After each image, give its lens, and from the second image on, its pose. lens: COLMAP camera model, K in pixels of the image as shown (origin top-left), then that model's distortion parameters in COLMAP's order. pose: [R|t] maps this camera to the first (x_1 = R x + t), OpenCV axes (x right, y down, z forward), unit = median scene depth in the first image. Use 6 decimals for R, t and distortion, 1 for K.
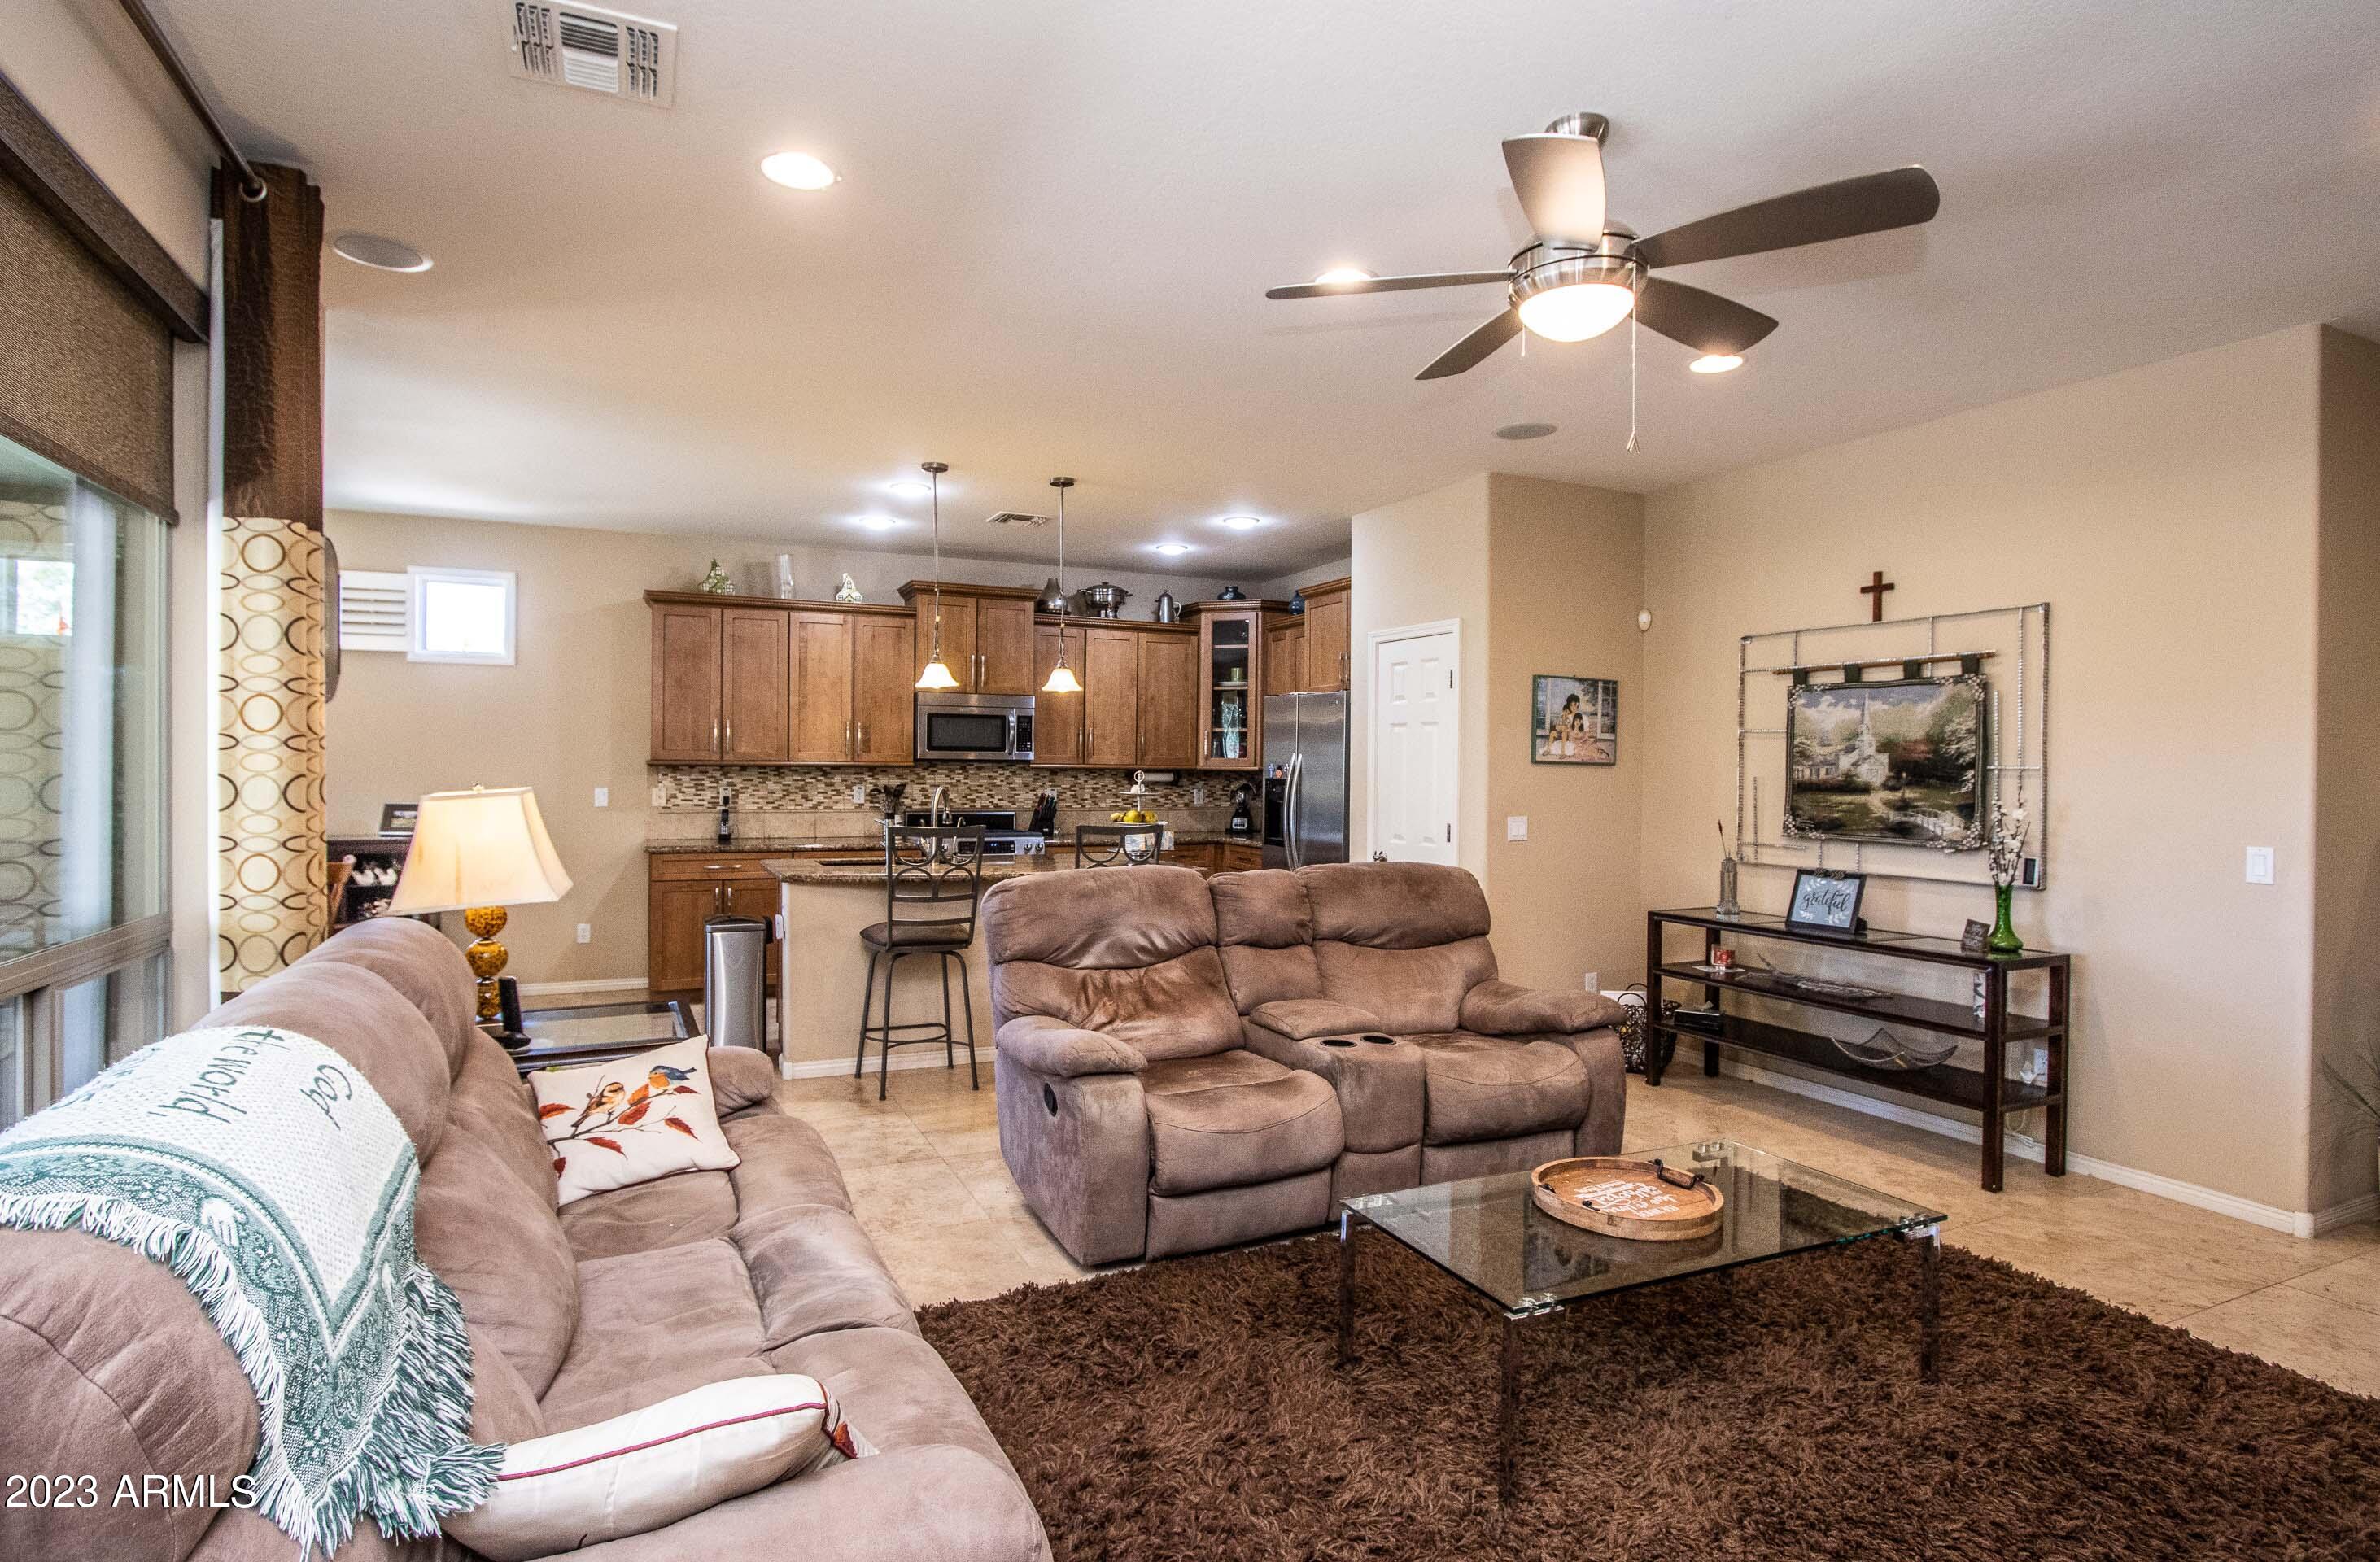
lens RADIAL K [[1110.7, 0, 1184.8], [0, 1110.7, 770.7], [0, 0, 1]] dist [-0.013495, -0.000019]
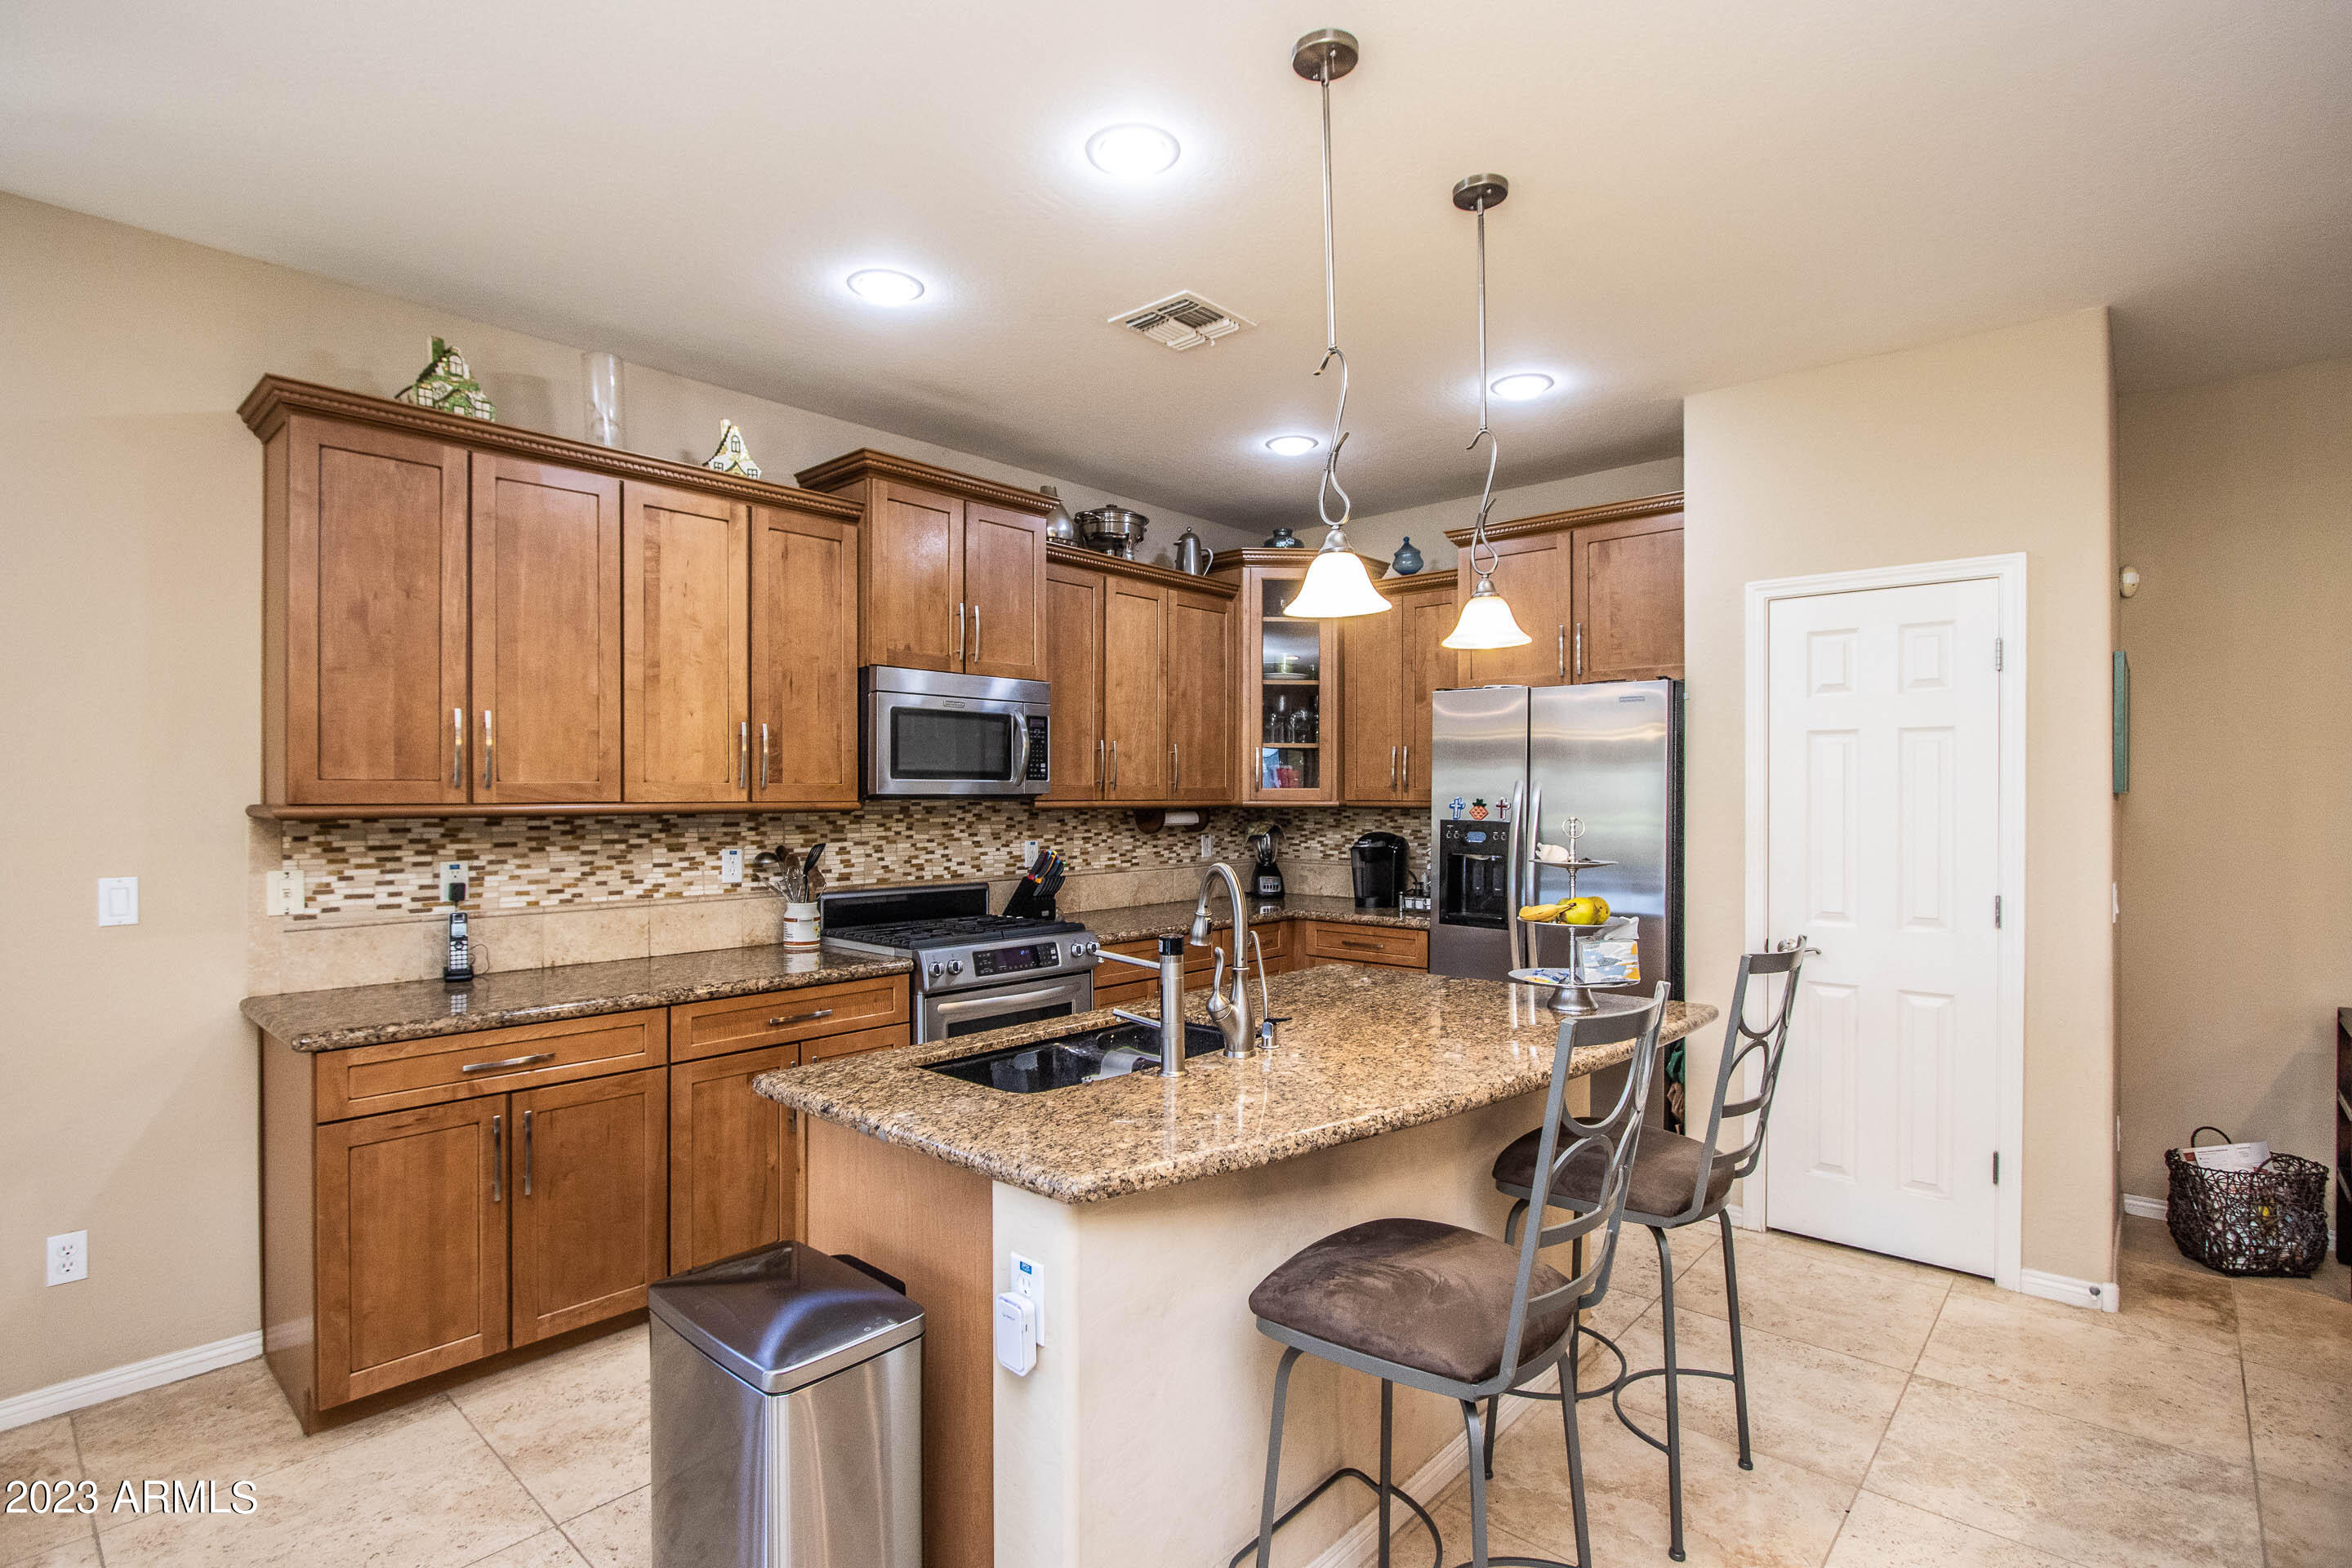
lens RADIAL K [[1097.7, 0, 1163.9], [0, 1097.7, 794.6], [0, 0, 1]] dist [-0.013495, -0.000019]
pose [[0.931103, -0.010356, 0.364609, -0.396555], [0.011581, 0.999932, -0.001173, -0.011351], [-0.364572, 0.005315, 0.931160, 0.624571]]
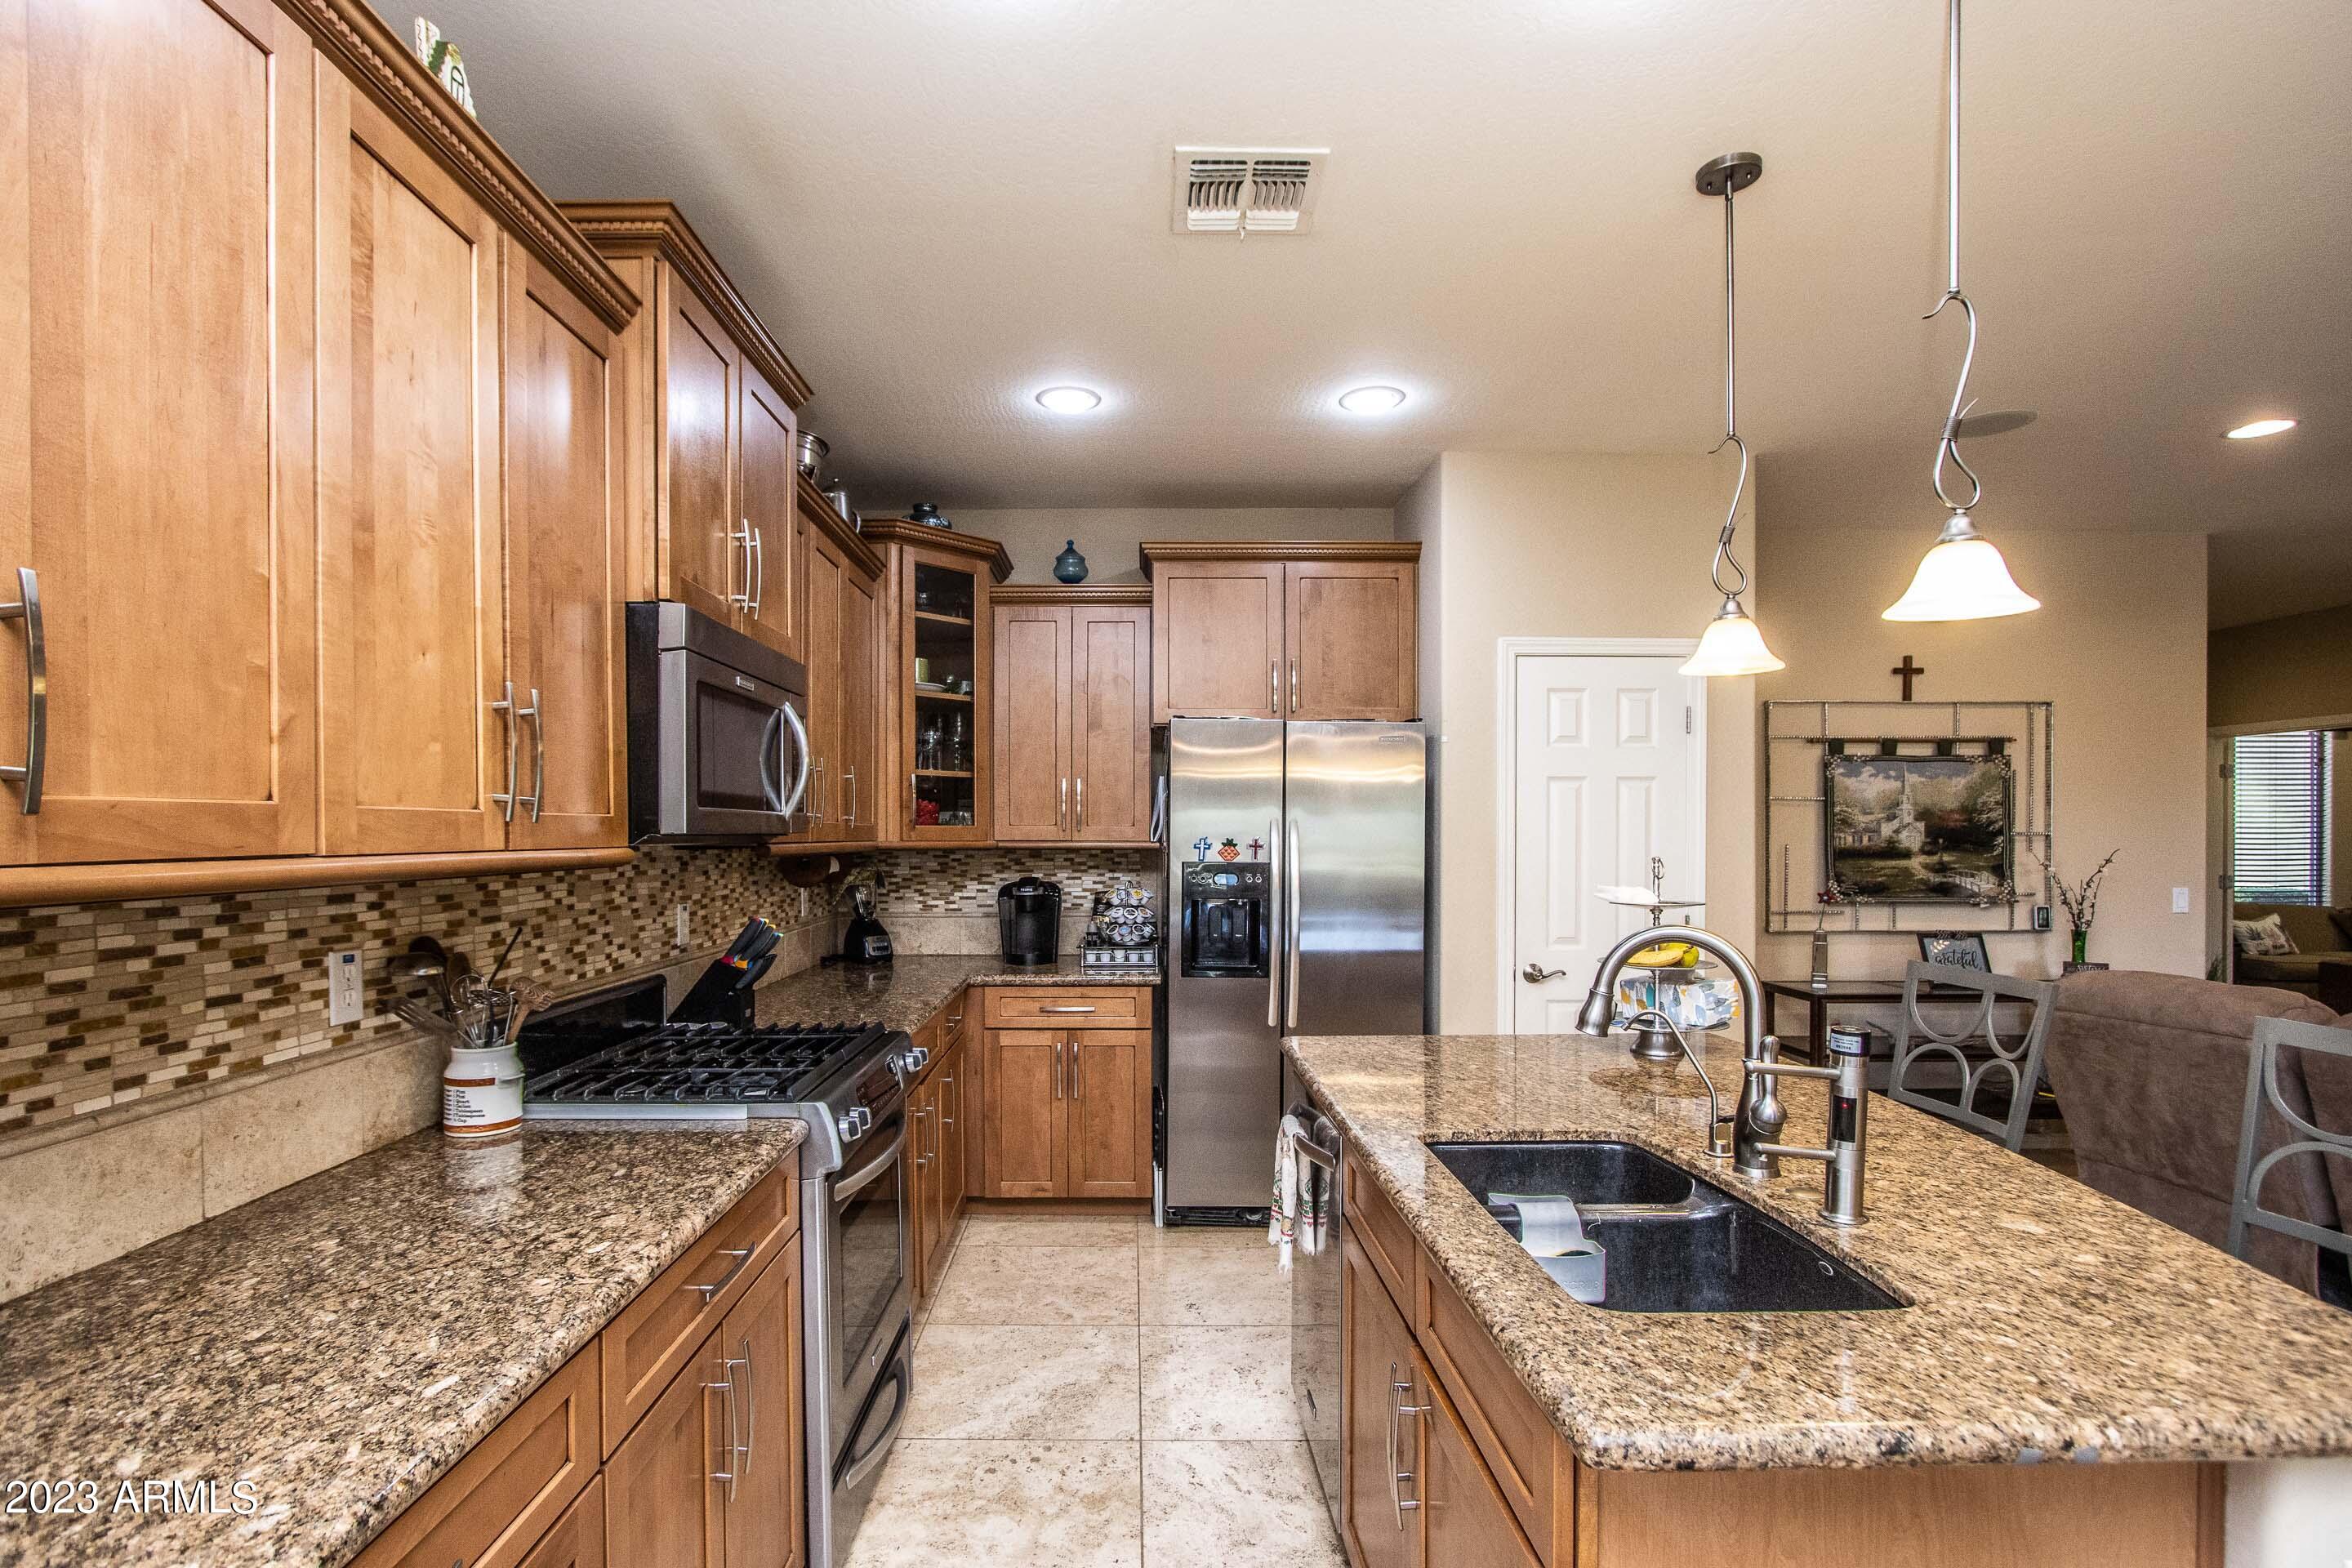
lens RADIAL K [[1097.7, 0, 1135.4], [0, 1097.7, 844.8], [0, 0, 1]] dist [-0.013495, -0.000019]
pose [[0.449768, -0.020257, 0.892916, -0.578730], [0.009357, 0.999795, 0.017968, -0.015979], [-0.893096, 0.000274, 0.449865, 1.008883]]
